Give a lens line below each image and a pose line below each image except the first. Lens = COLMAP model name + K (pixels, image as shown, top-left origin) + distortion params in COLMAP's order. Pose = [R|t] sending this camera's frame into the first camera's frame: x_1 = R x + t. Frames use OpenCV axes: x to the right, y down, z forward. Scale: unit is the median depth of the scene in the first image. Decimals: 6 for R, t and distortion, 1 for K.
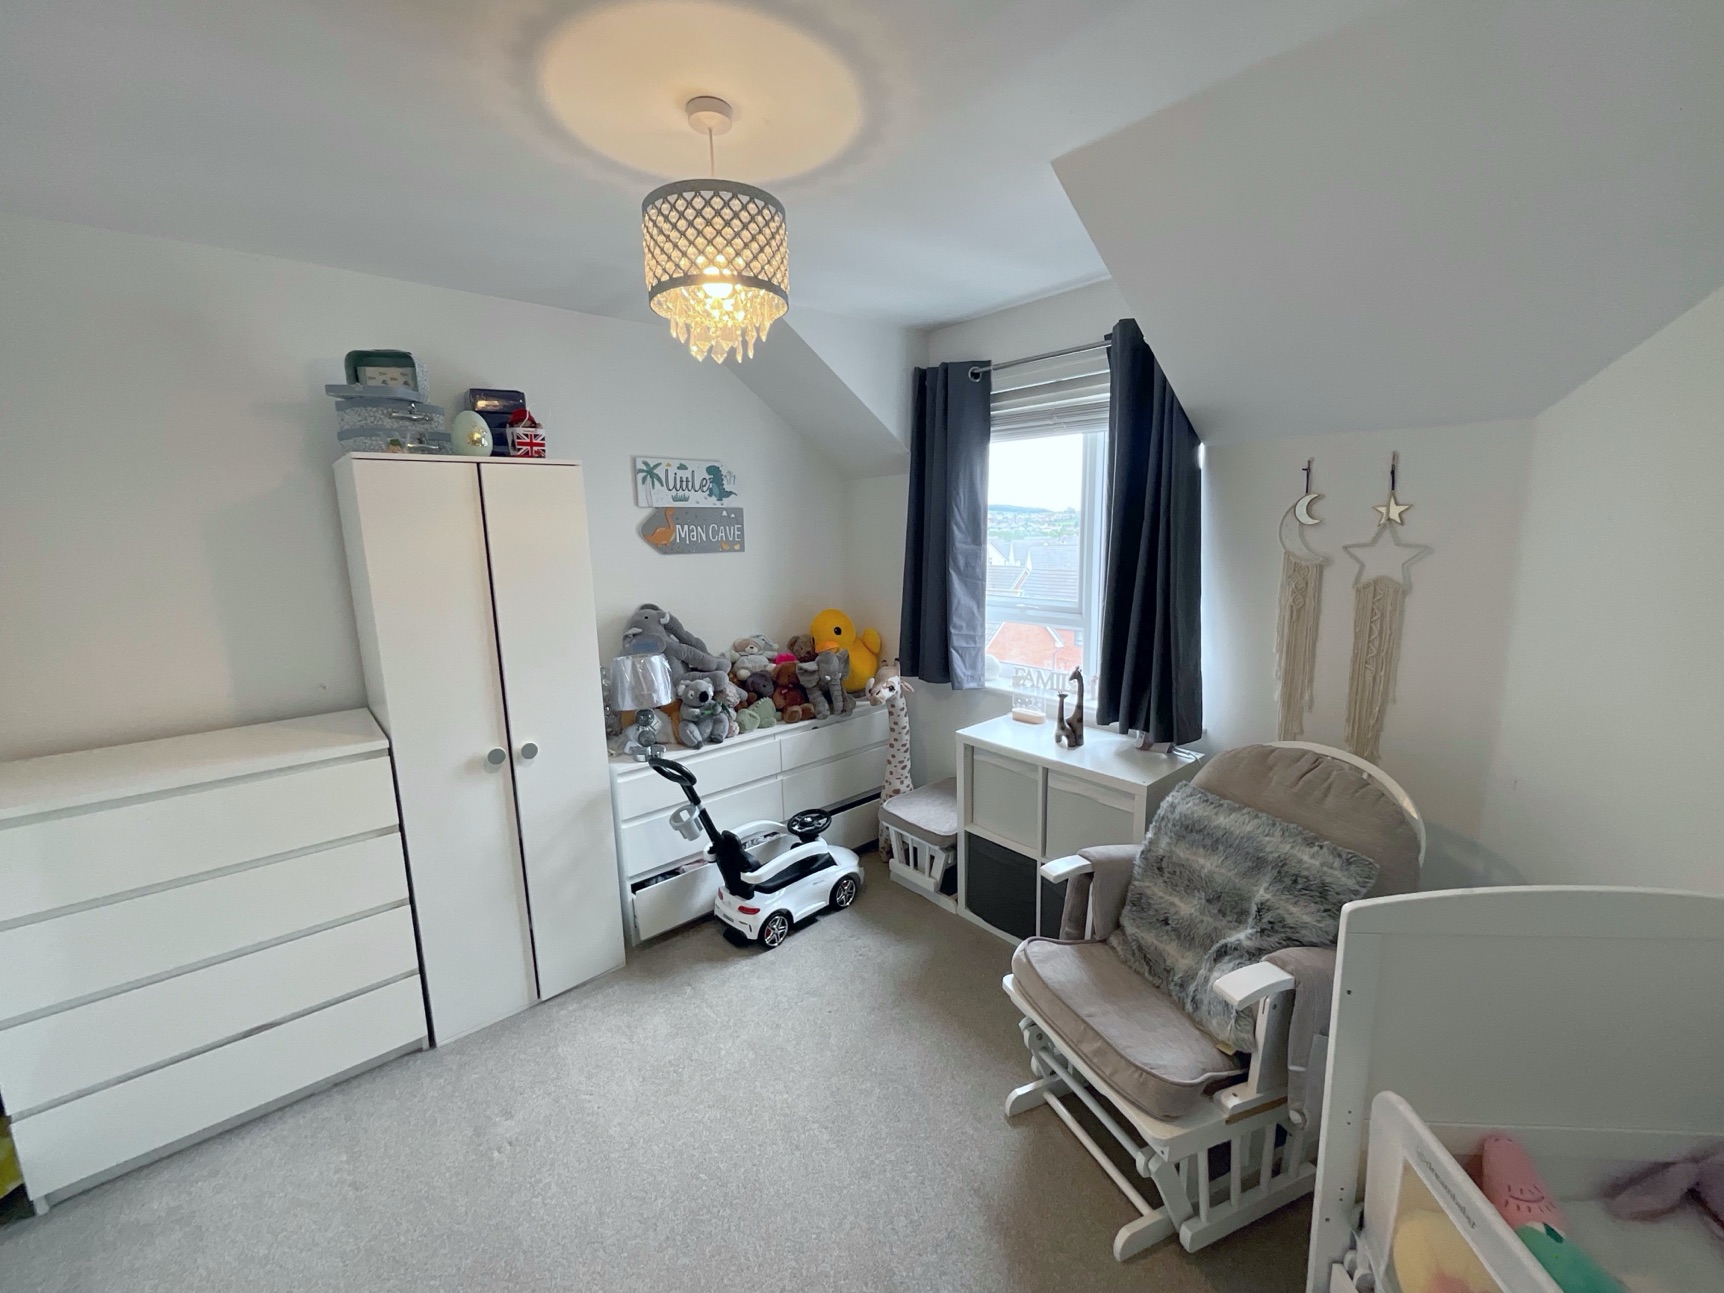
lens RADIAL K [[740.6, 0, 858.9], [0, 740.6, 642.2], [0, 0, 1]] dist [0.050261, 0.000070]
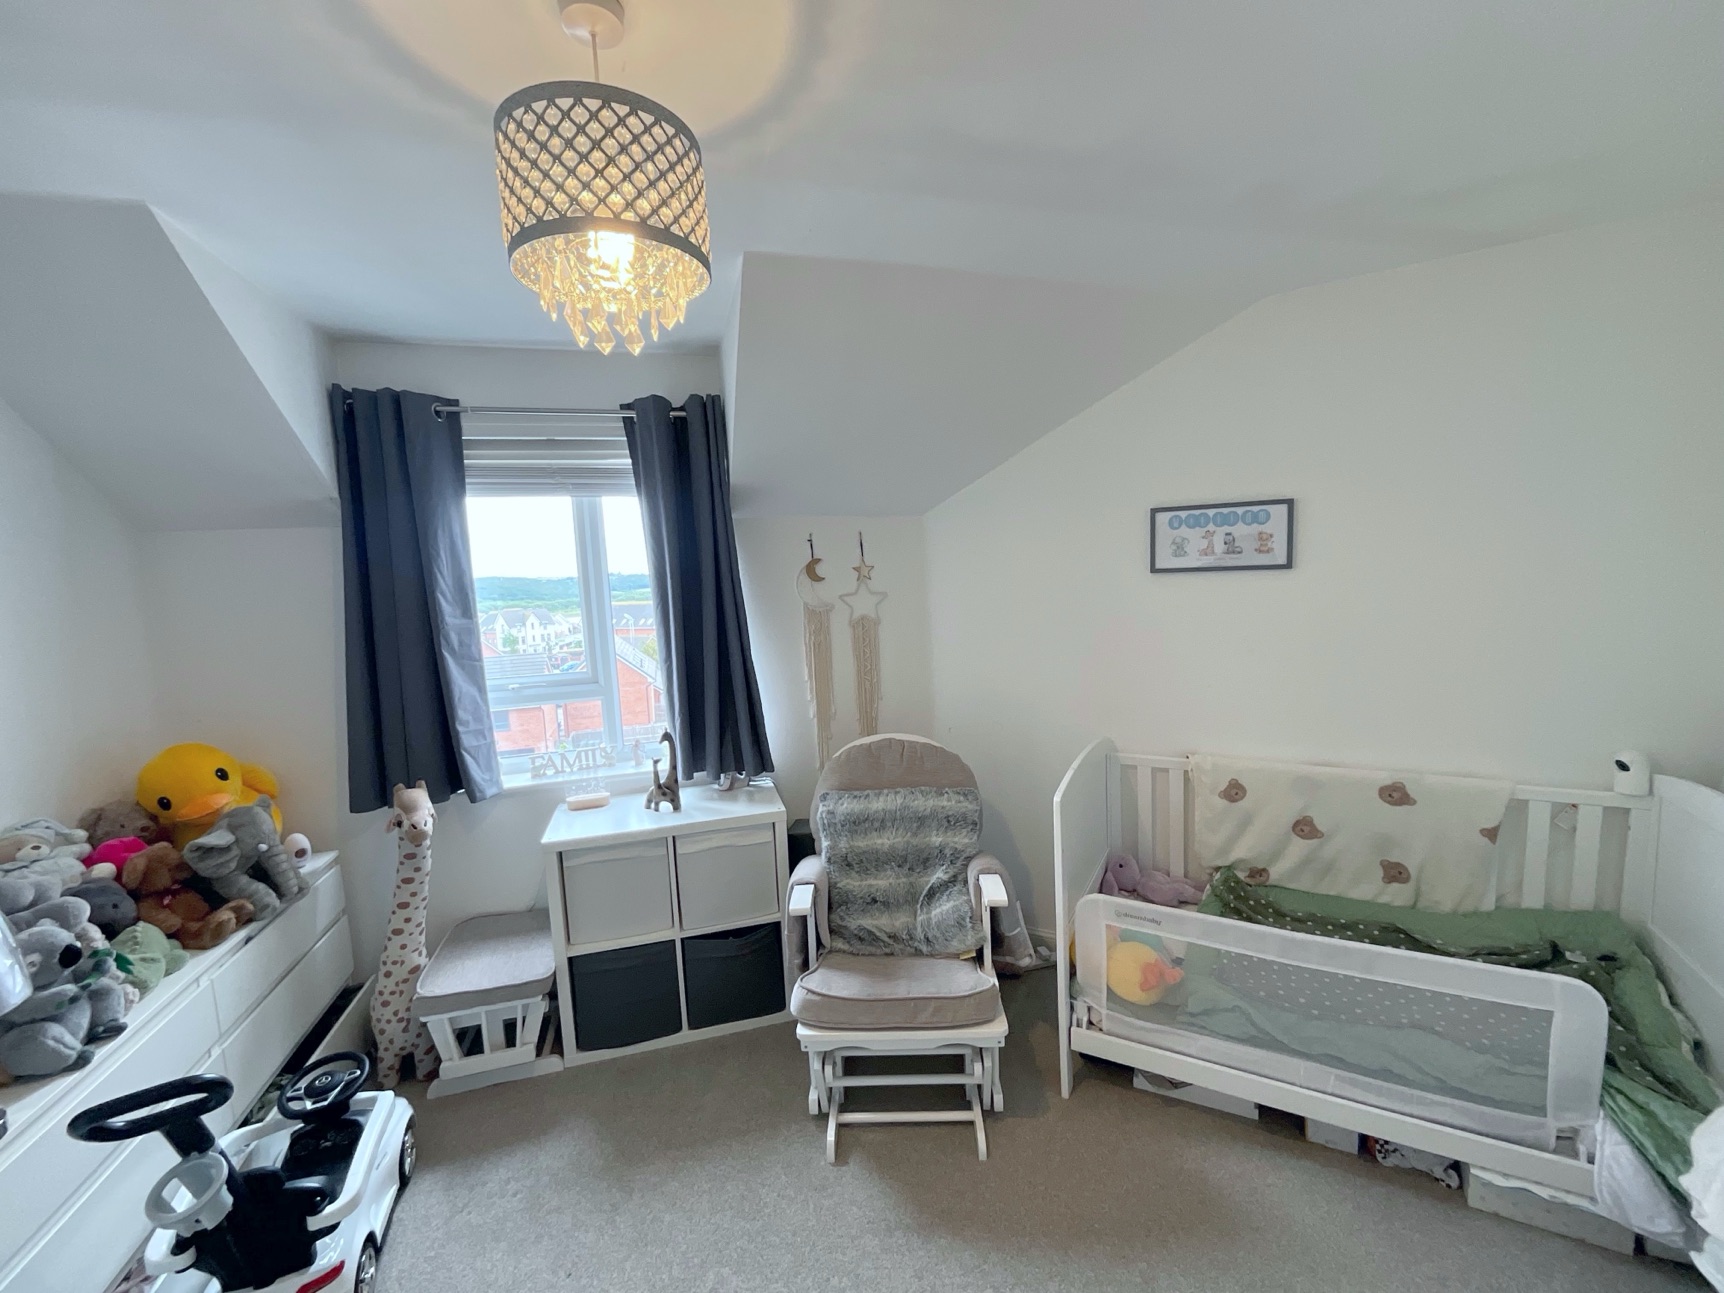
lens RADIAL K [[698.0, 0, 866.1], [0, 698.0, 648.6], [0, 0, 1]] dist [-0.000786, 0.000118]
pose [[0.404581, -0.088564, 0.910203, -0.383866], [0.190380, 0.981650, 0.010892, -0.026188], [-0.894466, 0.168878, 0.414018, 0.322134]]
